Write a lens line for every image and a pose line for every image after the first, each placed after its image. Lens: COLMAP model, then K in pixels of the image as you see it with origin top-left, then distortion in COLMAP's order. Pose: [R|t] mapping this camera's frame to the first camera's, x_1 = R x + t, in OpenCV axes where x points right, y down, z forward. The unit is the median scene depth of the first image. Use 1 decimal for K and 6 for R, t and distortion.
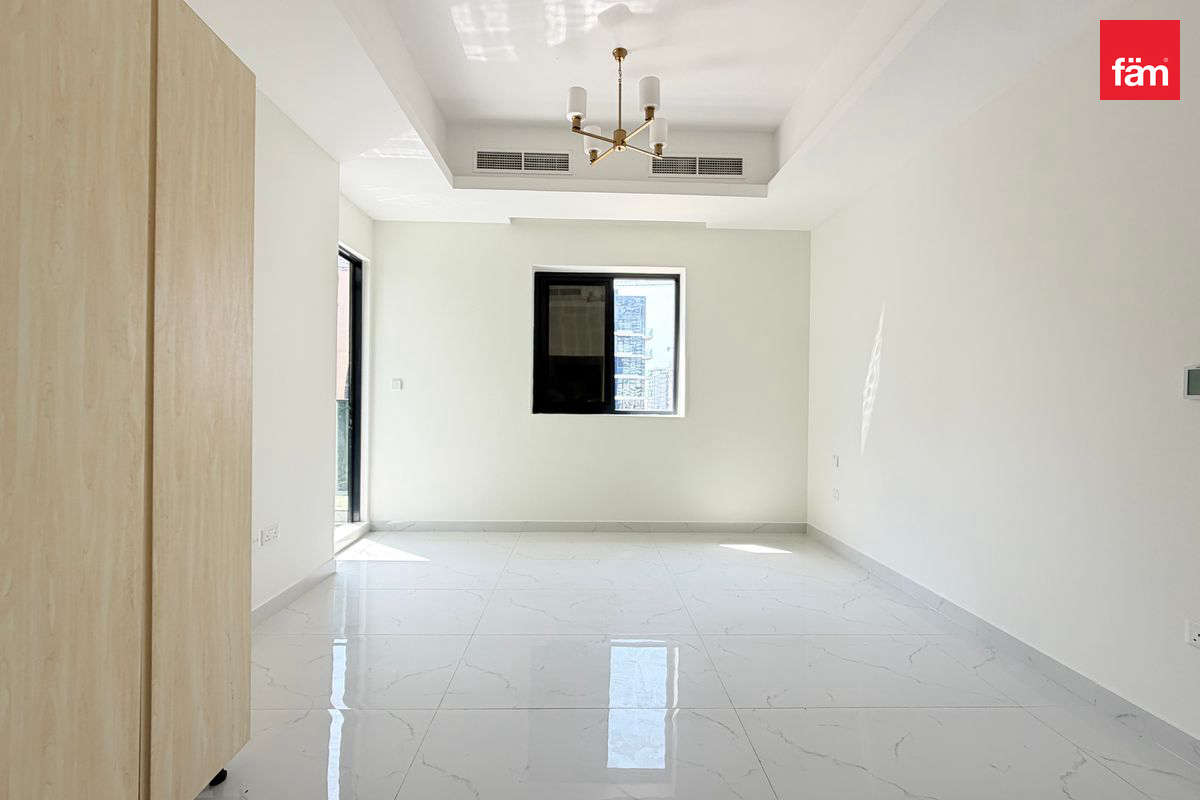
lens RADIAL K [[477.2, 0, 597.5], [0, 477.2, 399.4], [0, 0, 1]] dist [-0.001817, 0.000337]
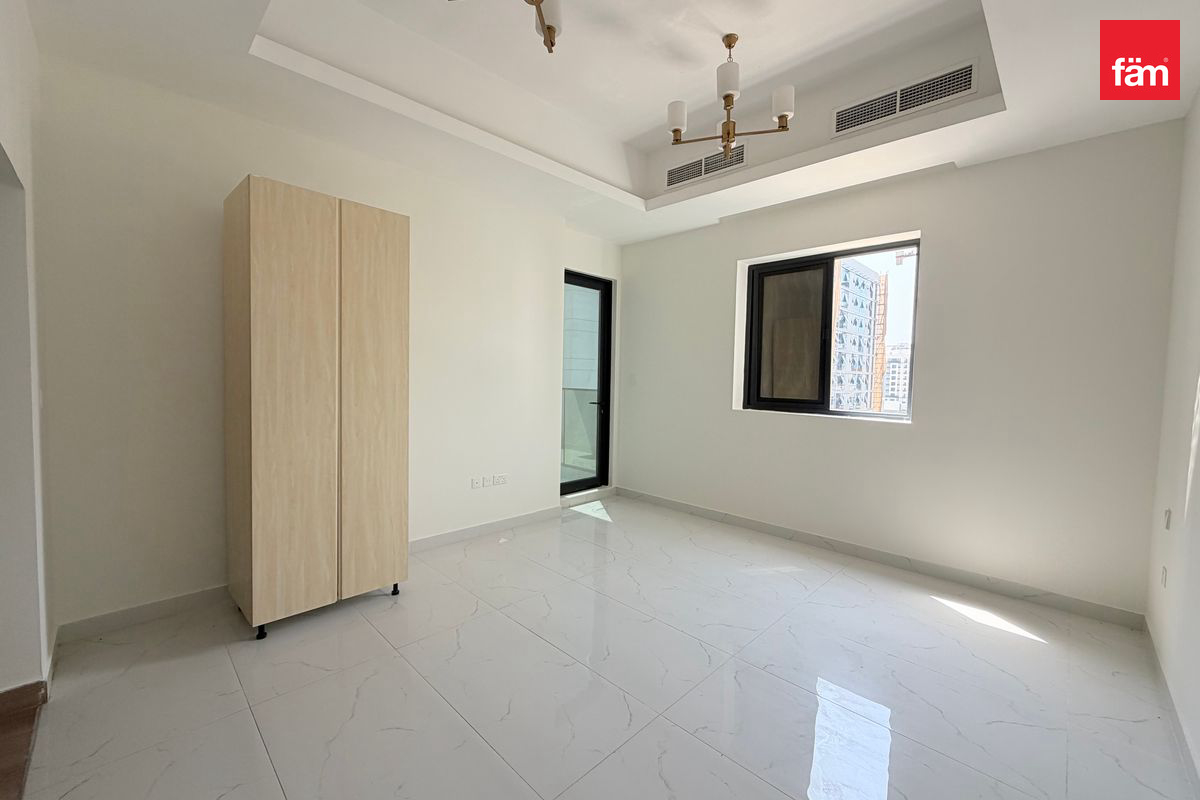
lens RADIAL K [[477.2, 0, 597.5], [0, 477.2, 399.4], [0, 0, 1]] dist [-0.001817, 0.000337]
pose [[0.690552, 0.040090, -0.722170, 0.396779], [-0.015987, 0.999065, 0.040174, -0.027173], [0.723106, -0.016197, 0.690548, 0.093443]]
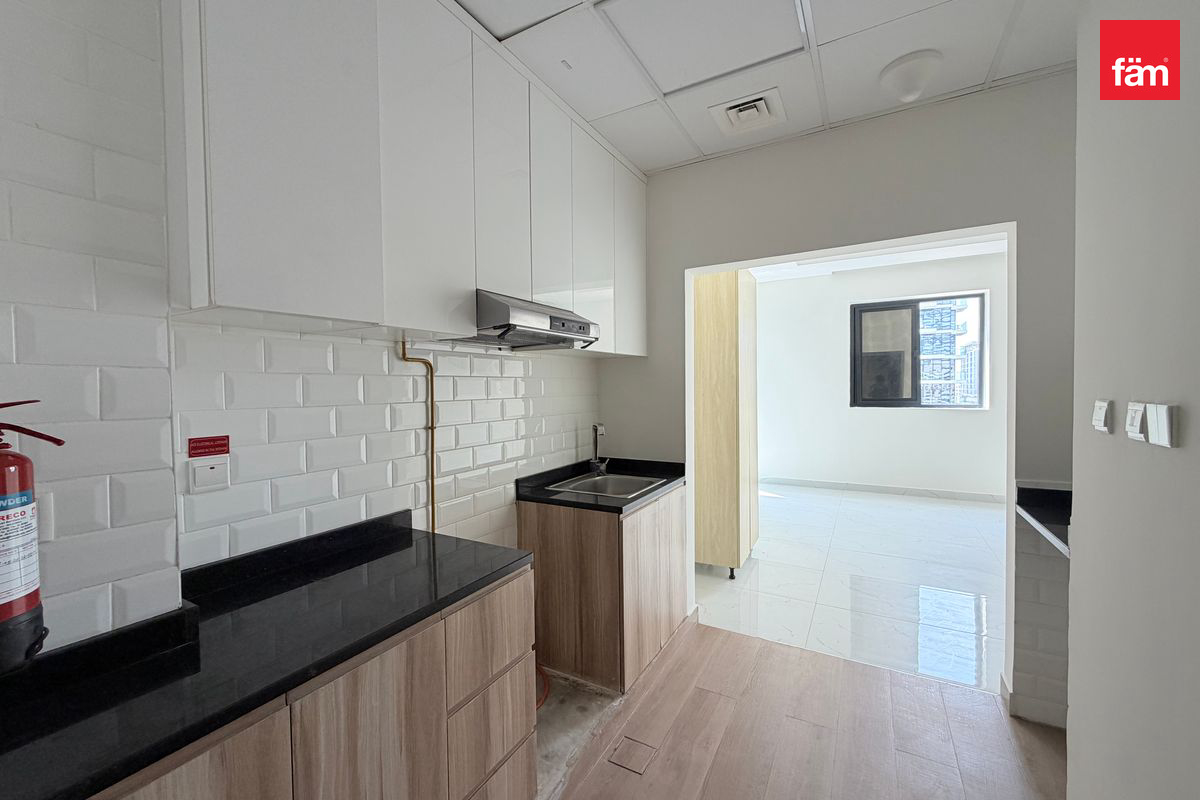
lens RADIAL K [[477.2, 0, 597.5], [0, 477.2, 399.4], [0, 0, 1]] dist [-0.001817, 0.000337]
pose [[0.854214, -0.016878, -0.519647, -0.046973], [0.027628, 0.999534, 0.012951, -0.033973], [0.519187, -0.025419, 0.854283, -0.599384]]
